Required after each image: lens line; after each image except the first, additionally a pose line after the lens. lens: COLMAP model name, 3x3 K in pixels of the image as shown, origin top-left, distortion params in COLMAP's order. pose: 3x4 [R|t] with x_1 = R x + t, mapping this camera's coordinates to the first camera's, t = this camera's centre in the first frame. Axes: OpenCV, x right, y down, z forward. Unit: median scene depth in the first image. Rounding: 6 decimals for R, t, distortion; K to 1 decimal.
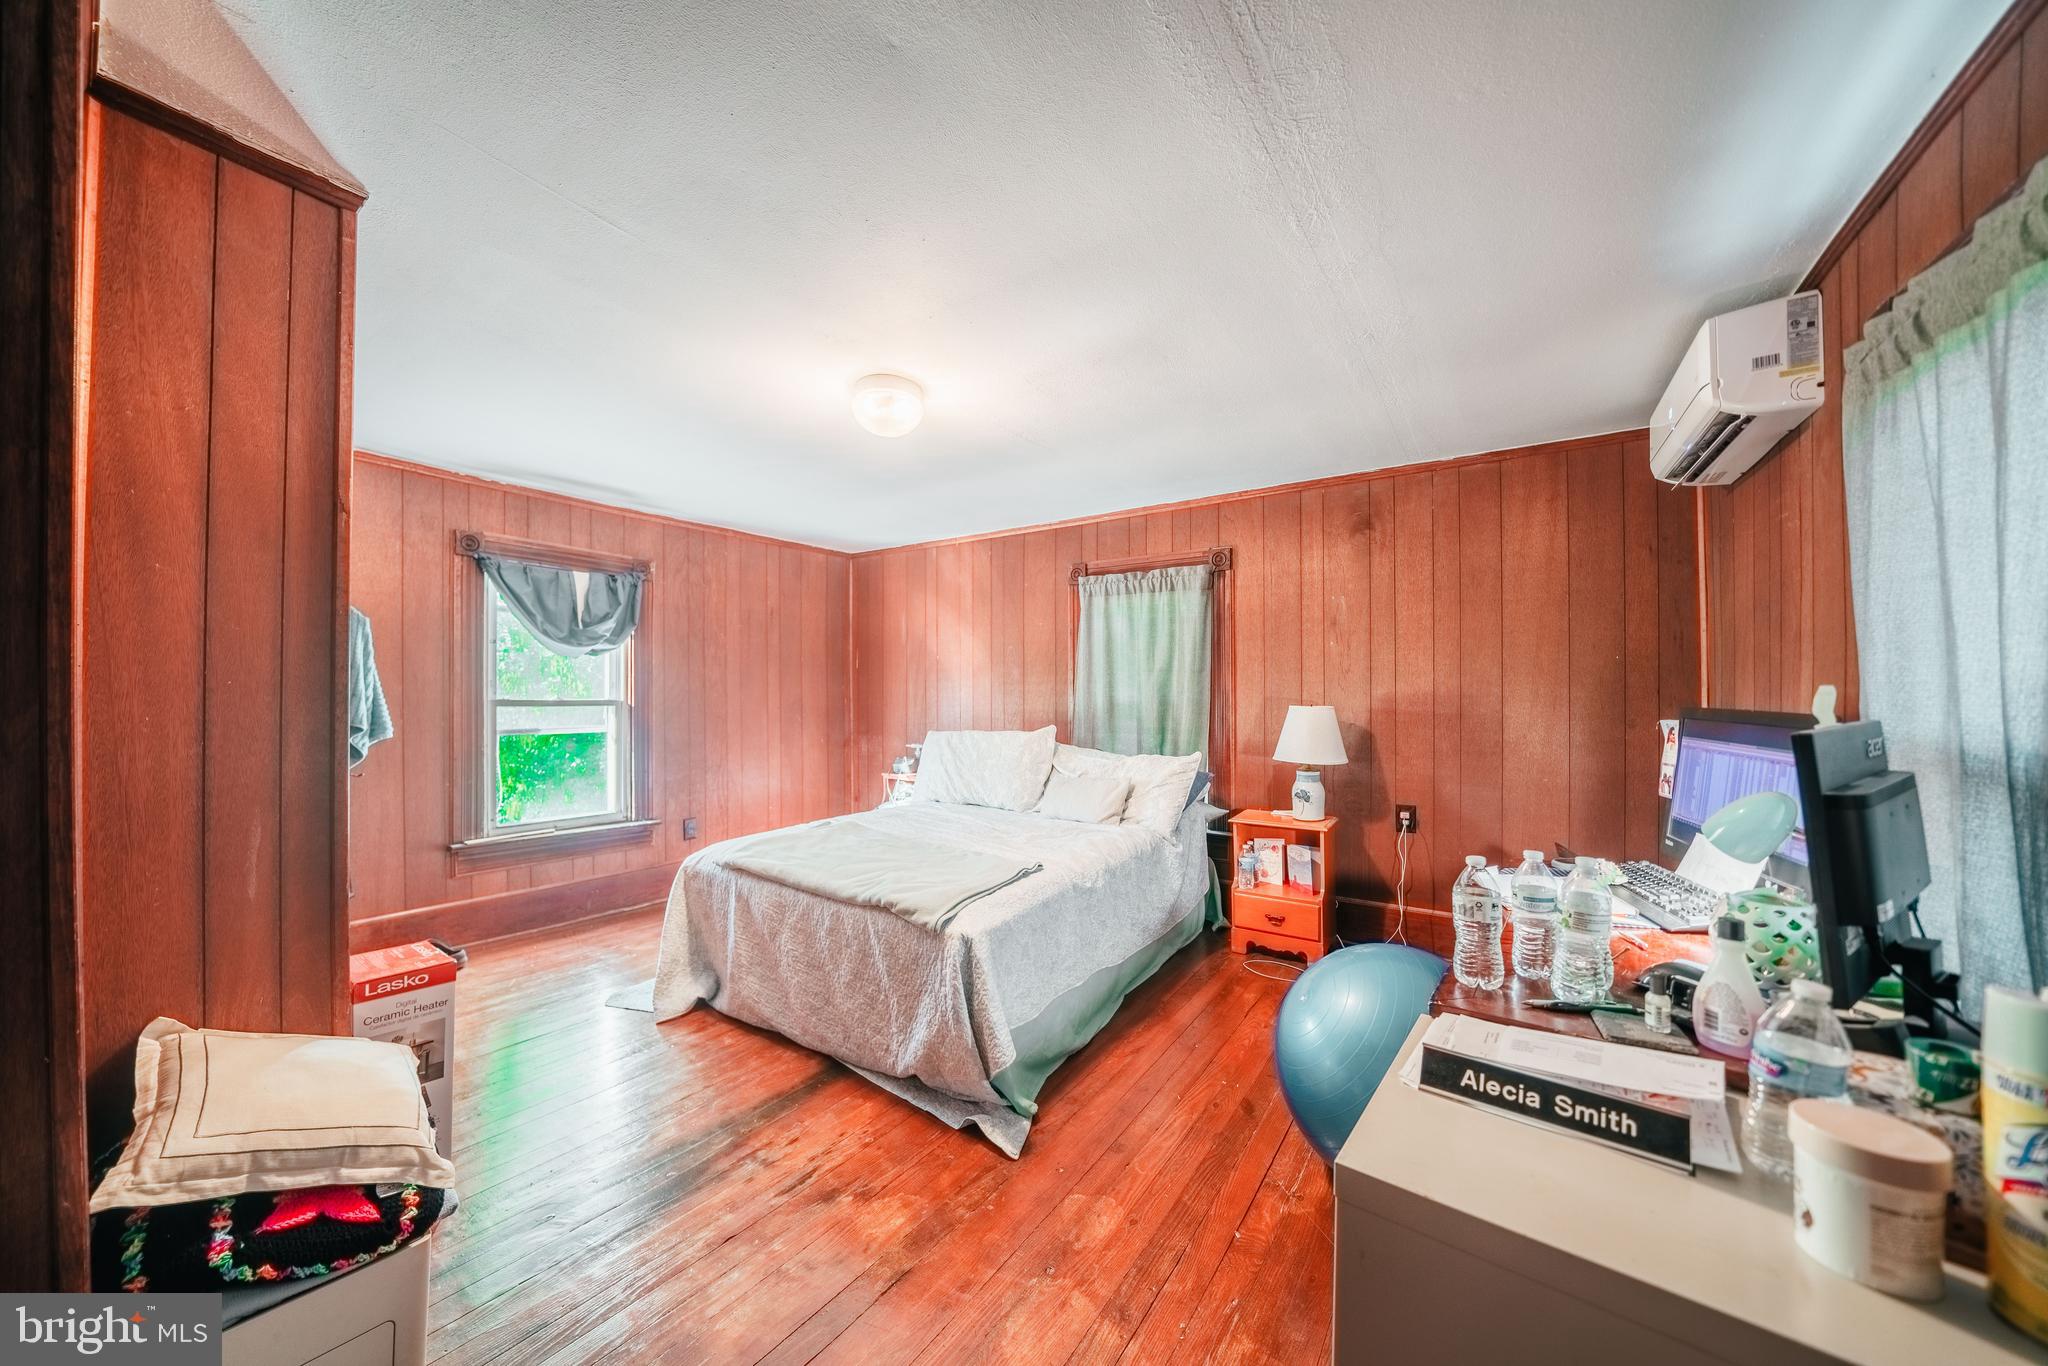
lens RADIAL K [[713.6, 0, 1006.0], [0, 713.6, 689.9], [0, 0, 1]] dist [-0.015728, -0.000331]
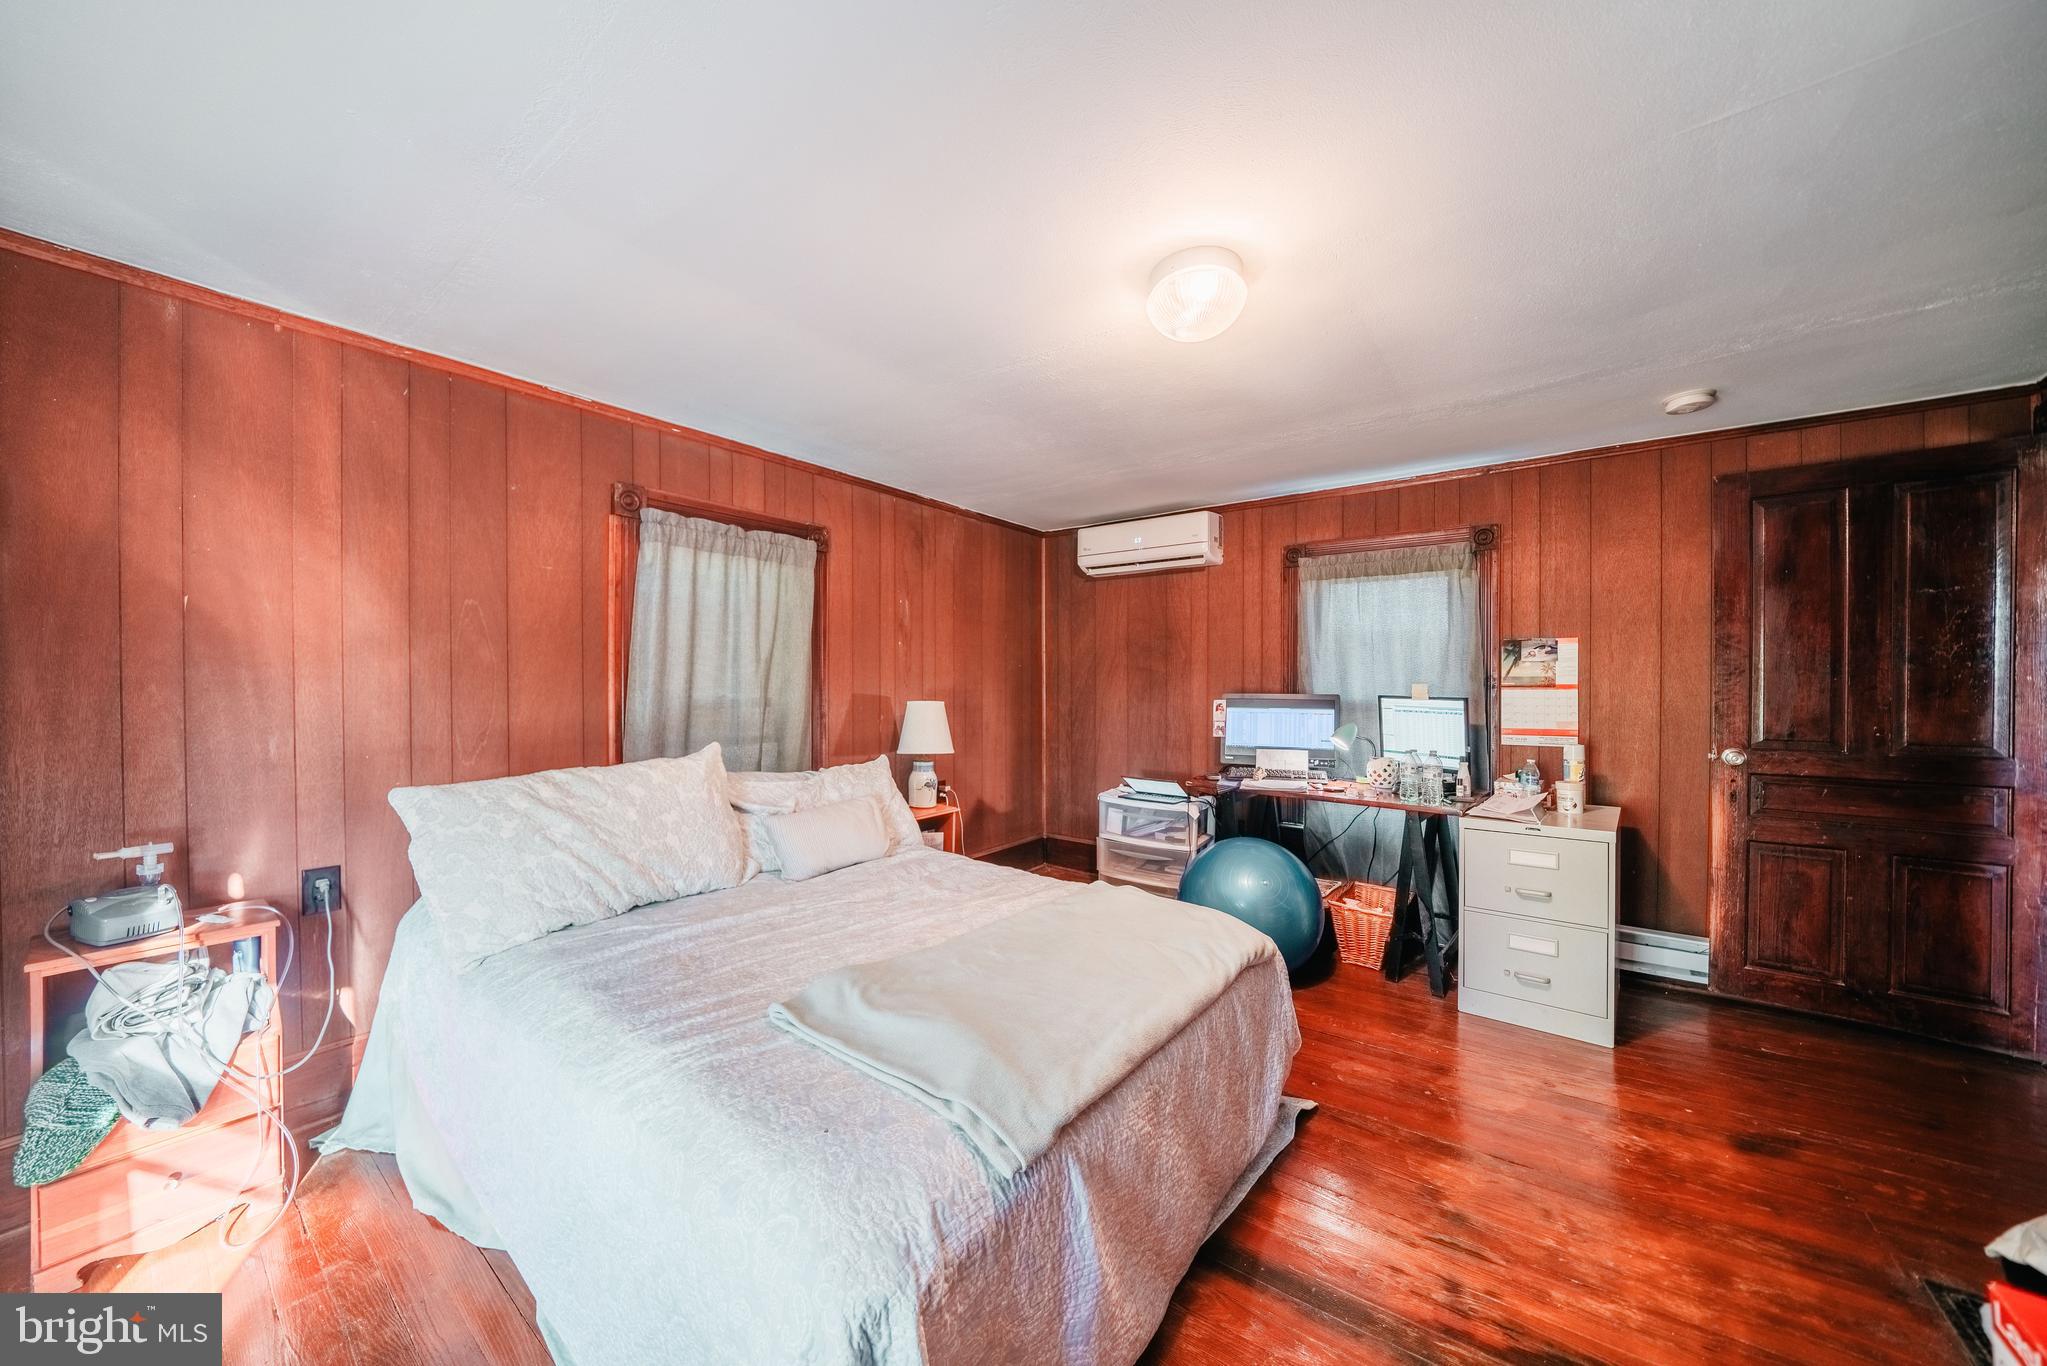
lens RADIAL K [[713.2, 0, 1007.0], [0, 713.2, 679.6], [0, 0, 1]] dist [-0.015728, -0.000331]
pose [[0.034144, 0.004965, 0.999405, -0.553331], [-0.000032, 0.999988, -0.004967, -0.003902], [-0.999417, 0.000137, 0.034144, 0.711942]]
